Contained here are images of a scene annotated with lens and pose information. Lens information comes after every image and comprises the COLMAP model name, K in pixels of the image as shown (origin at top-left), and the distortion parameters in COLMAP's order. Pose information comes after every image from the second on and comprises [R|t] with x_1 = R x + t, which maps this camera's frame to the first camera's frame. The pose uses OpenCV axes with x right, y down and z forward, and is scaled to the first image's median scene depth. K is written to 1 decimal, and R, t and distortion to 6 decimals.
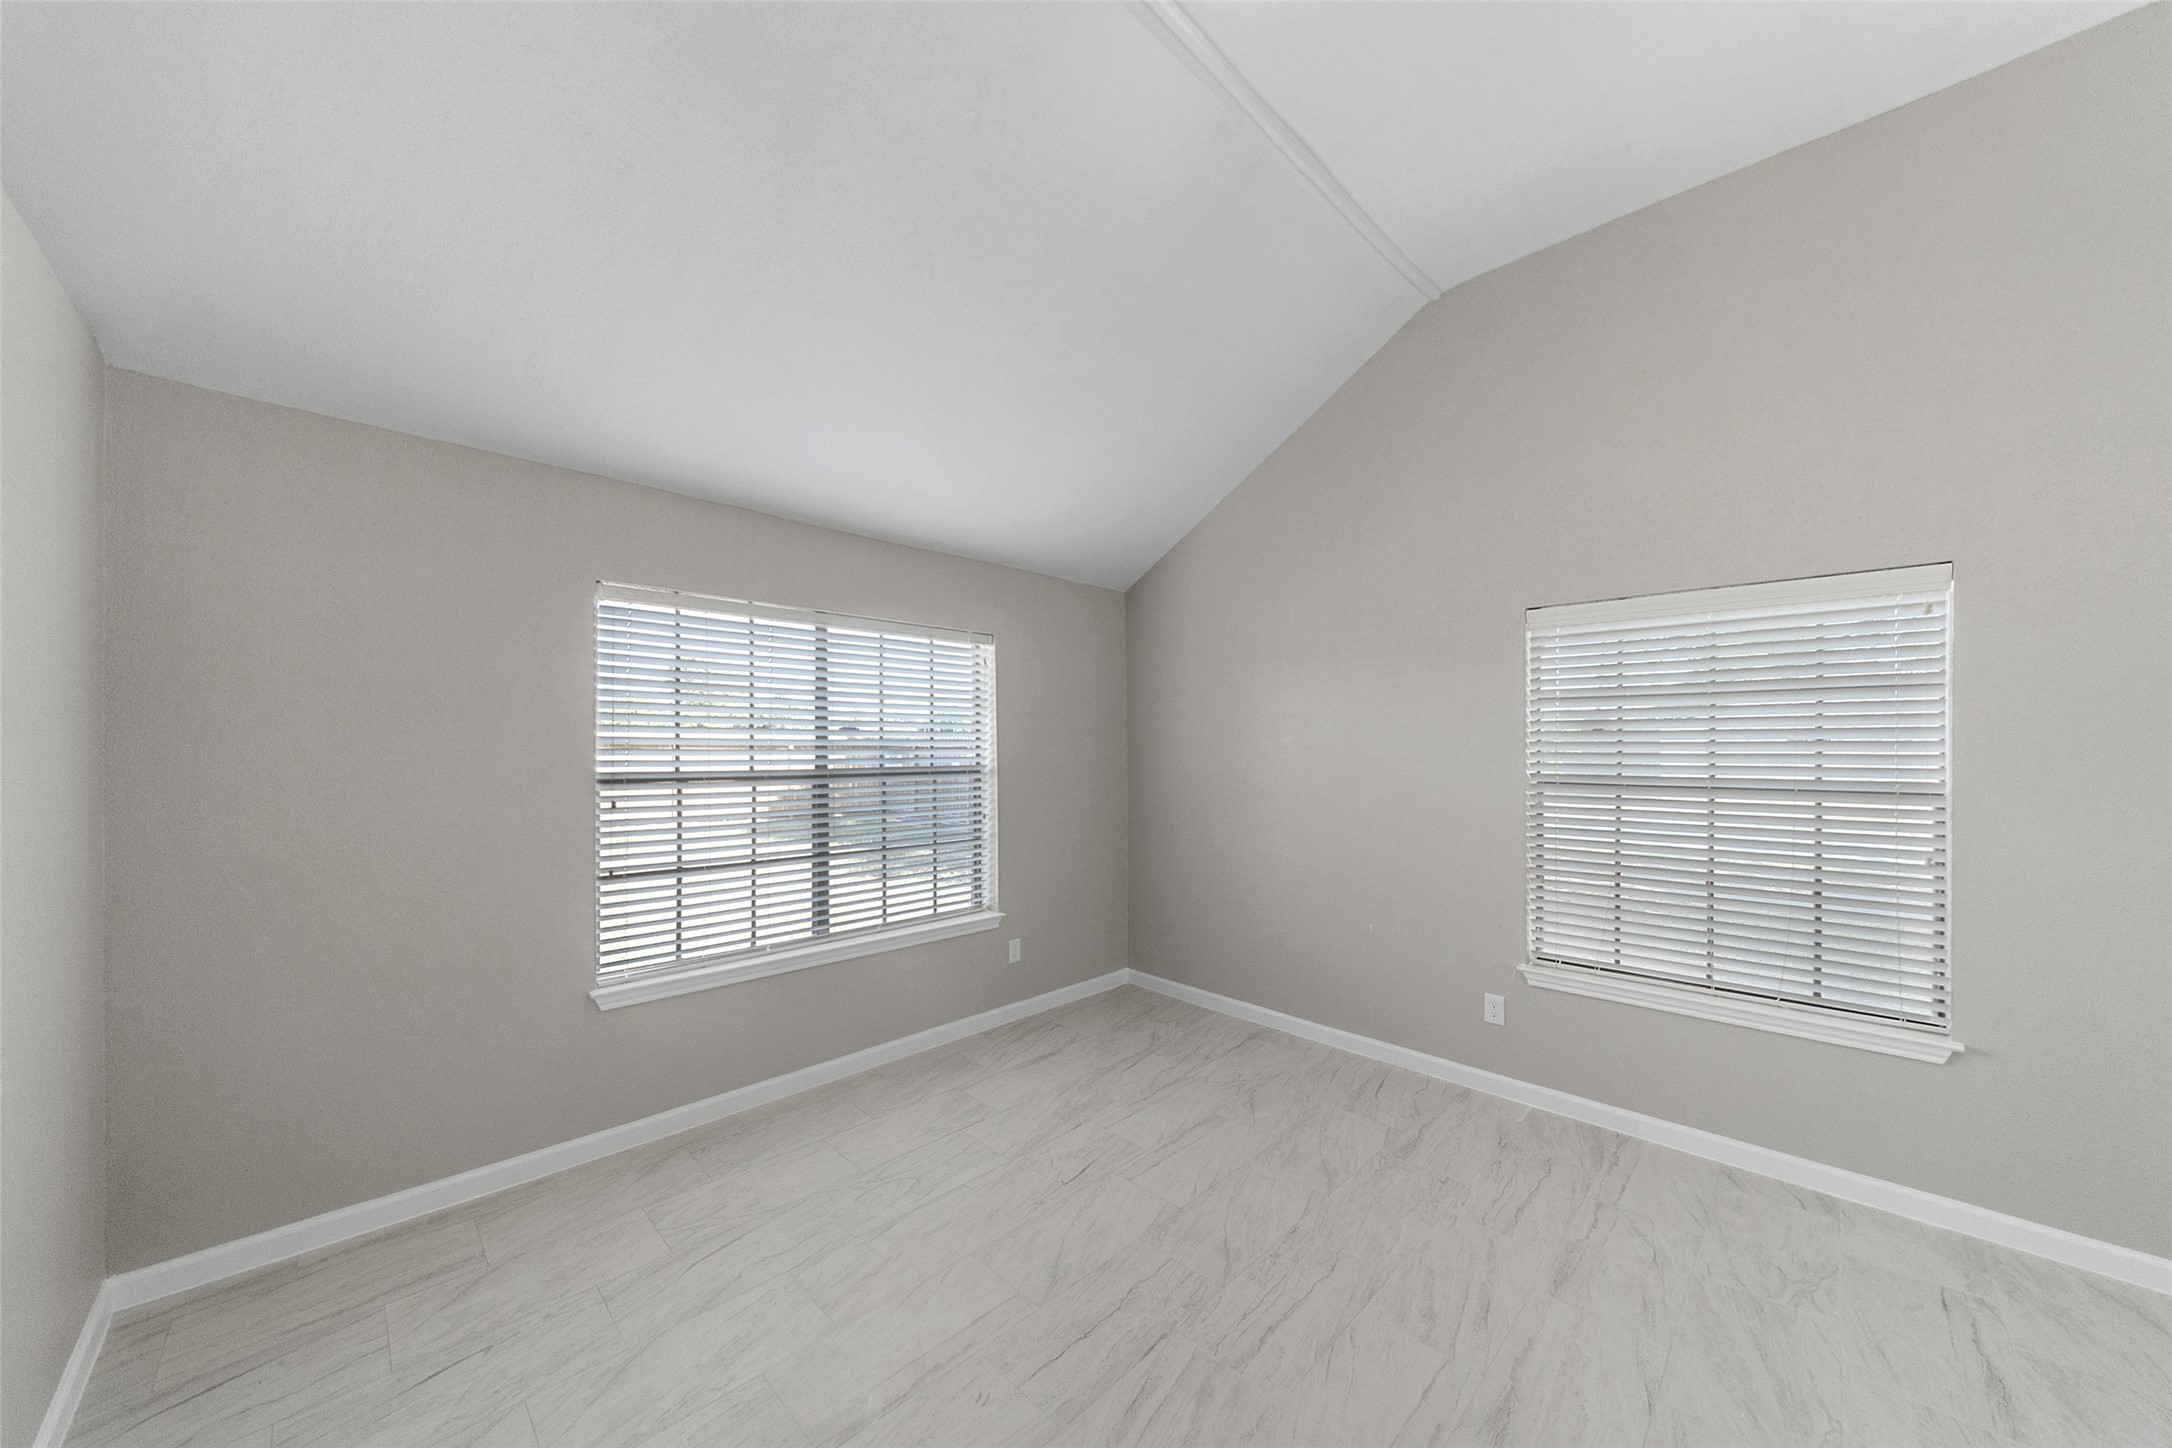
lens RADIAL K [[748.1, 0, 1090.8], [0, 748.1, 743.7], [0, 0, 1]] dist [-0.003059, -0.000055]
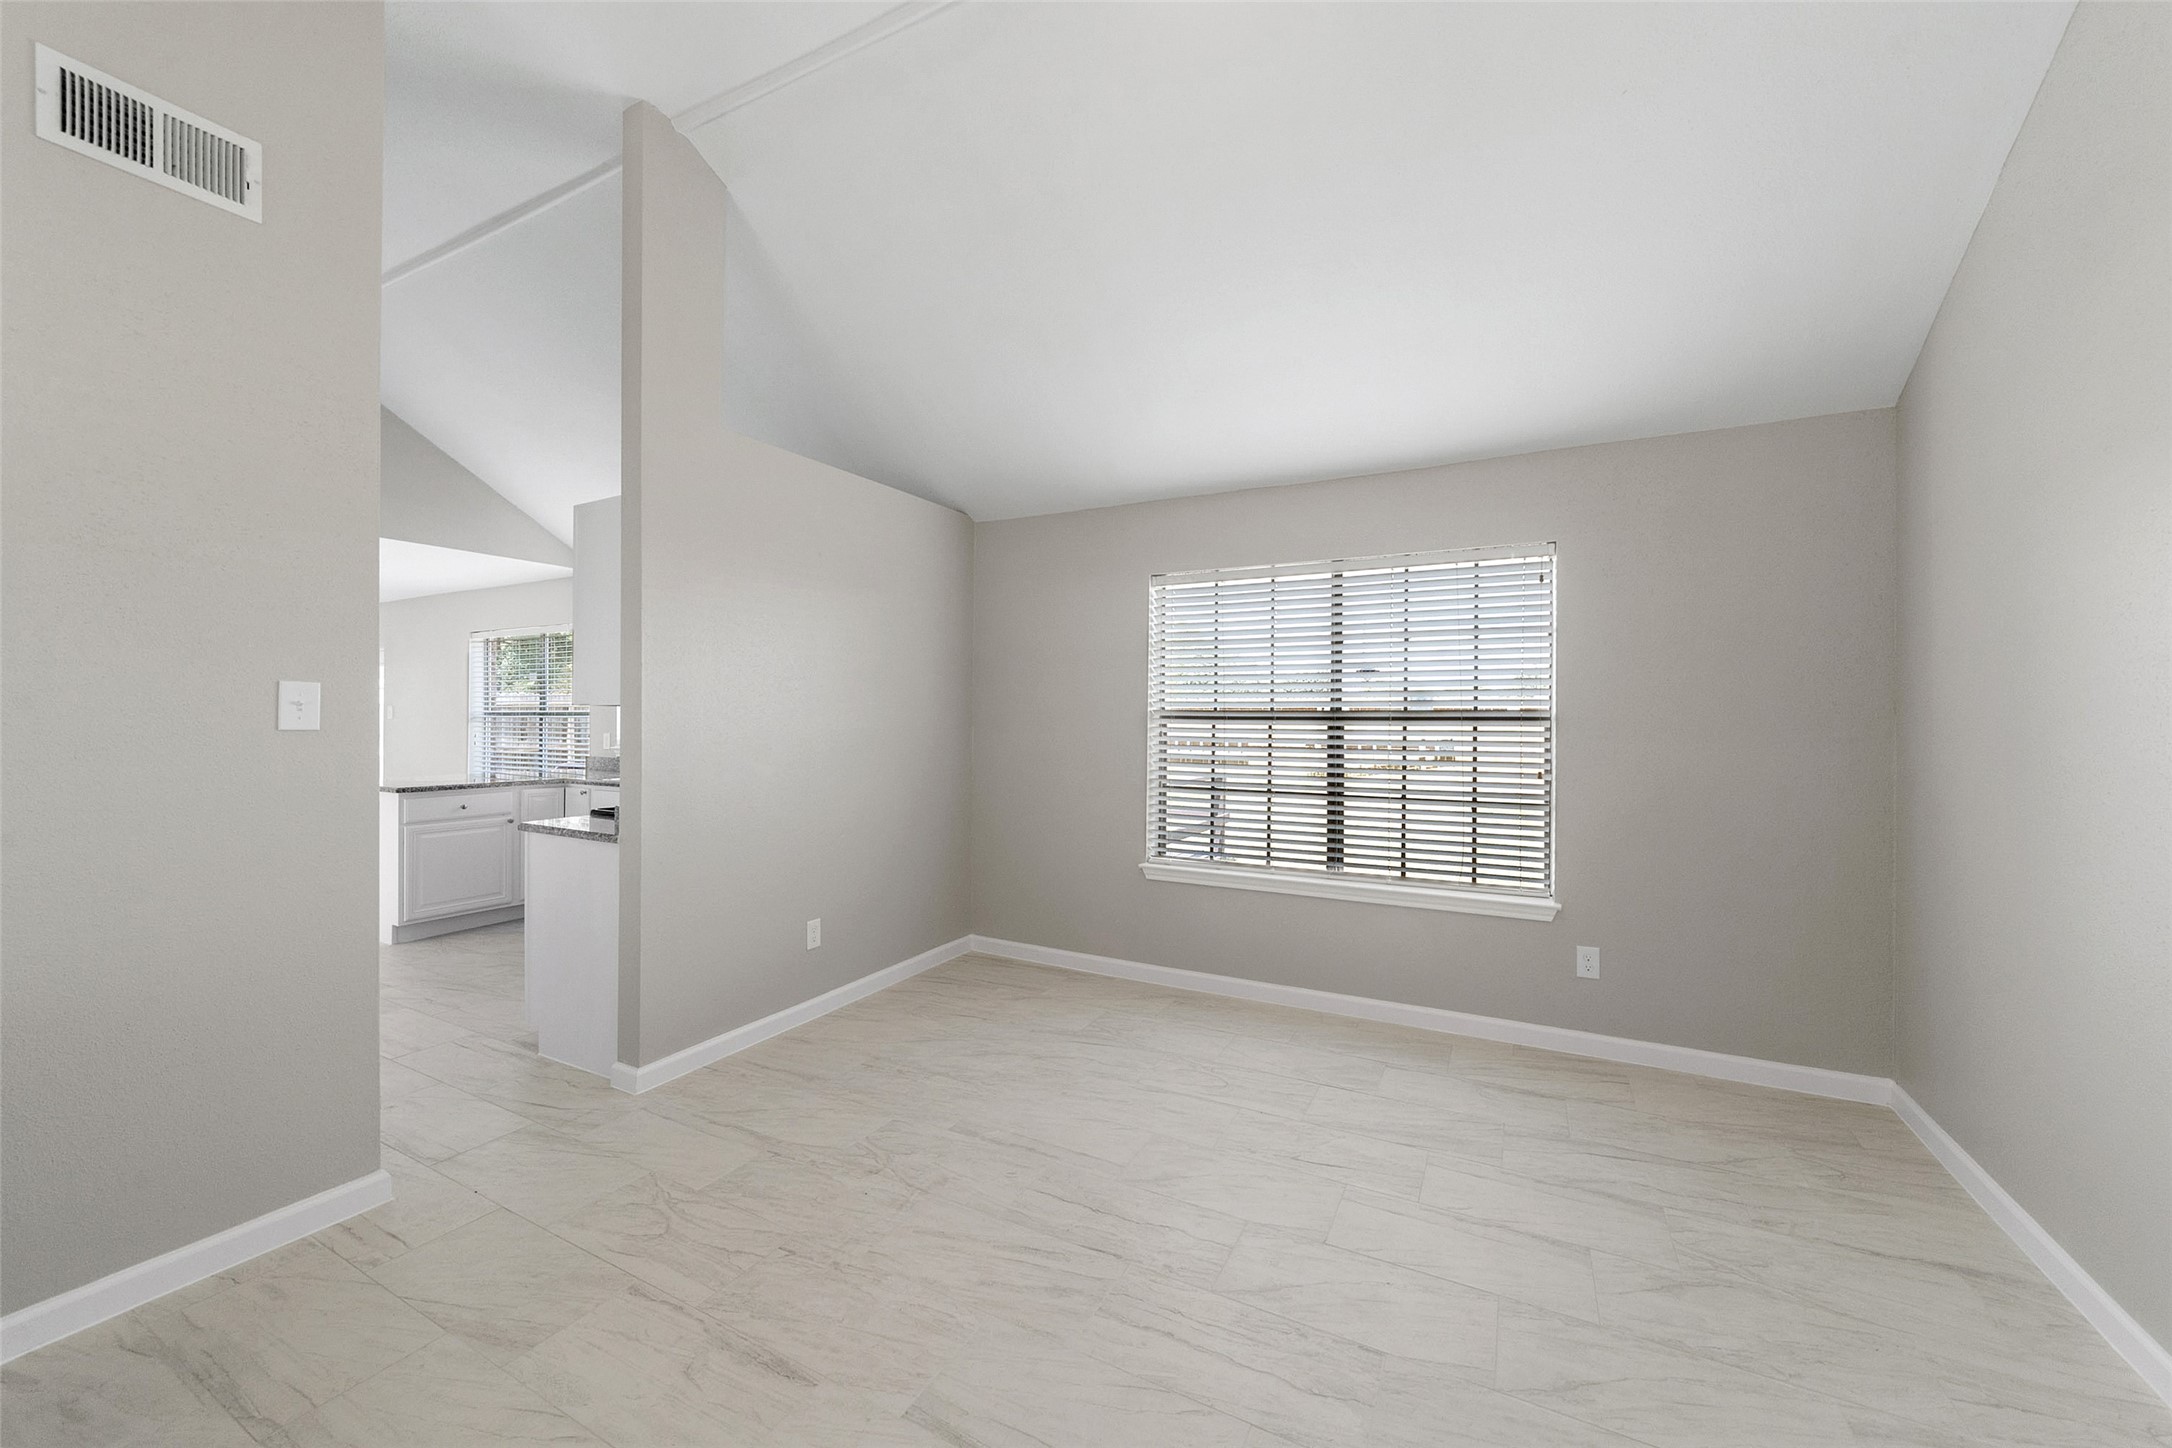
lens RADIAL K [[814.7, 0, 1096.4], [0, 814.7, 716.2], [0, 0, 1]] dist [0.000190, -0.000501]
pose [[0.297205, 0.001239, -0.954813, 0.611595], [0.003514, 0.999991, 0.002391, 0.037167], [0.954807, -0.004066, 0.297198, 0.353129]]
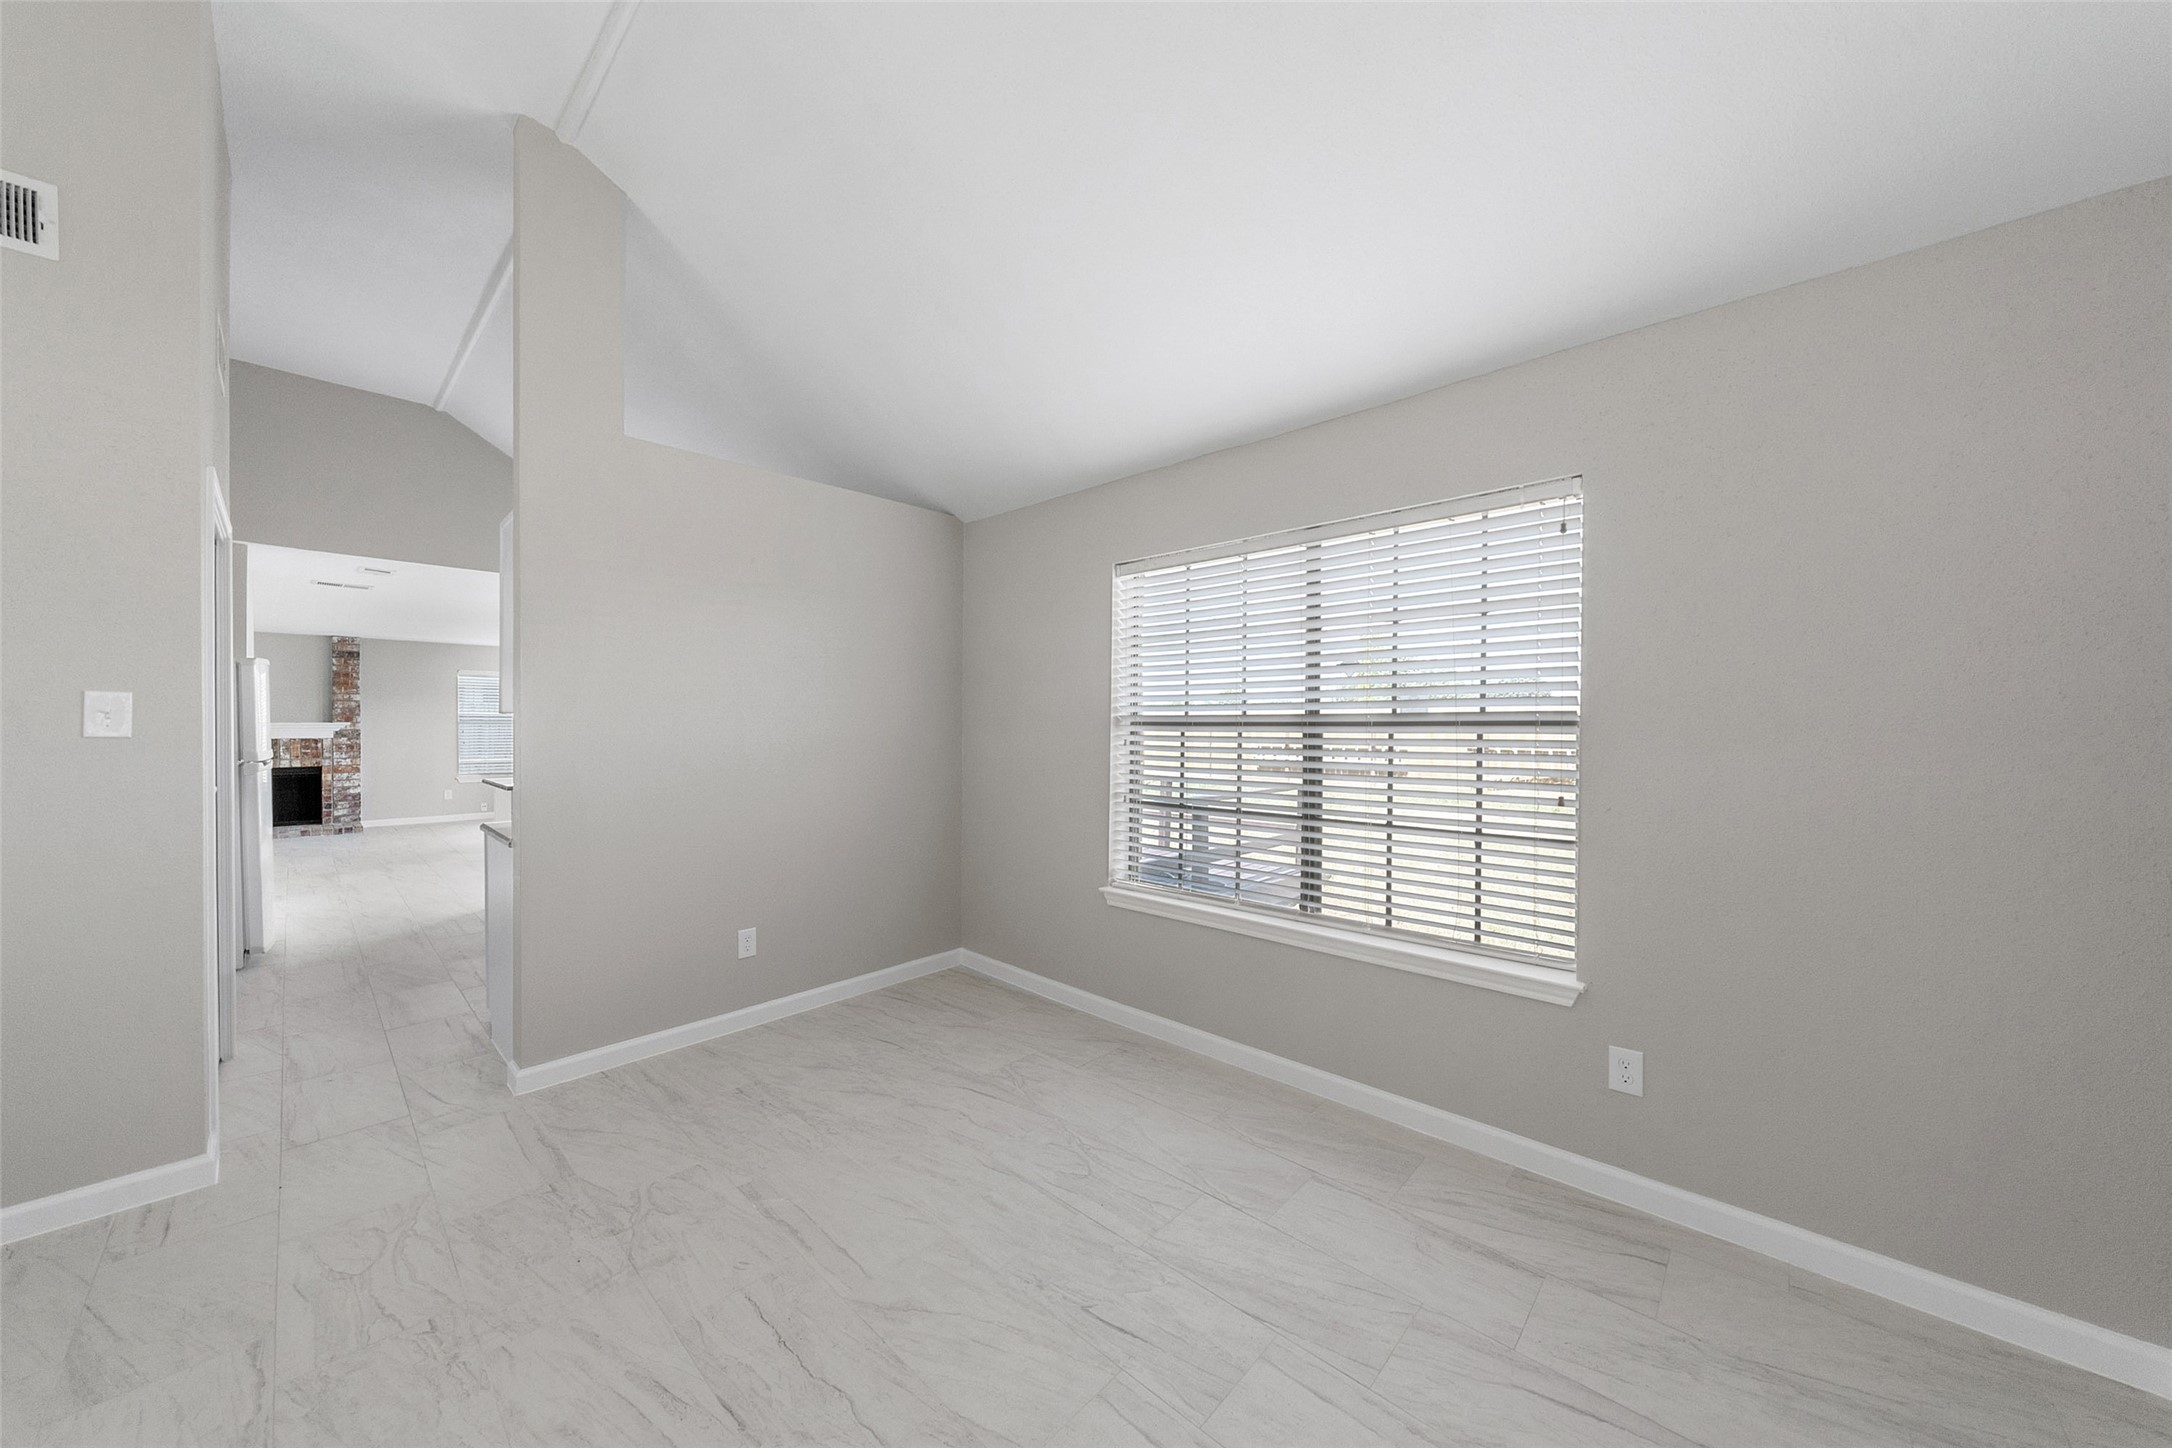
lens RADIAL K [[748.1, 0, 1089.3], [0, 748.1, 730.5], [0, 0, 1]] dist [-0.003059, -0.000055]
pose [[0.031815, 0.008146, -0.999461, 0.469088], [0.007239, 0.999939, 0.008381, 0.042285], [0.999468, -0.007501, 0.031754, 0.723842]]
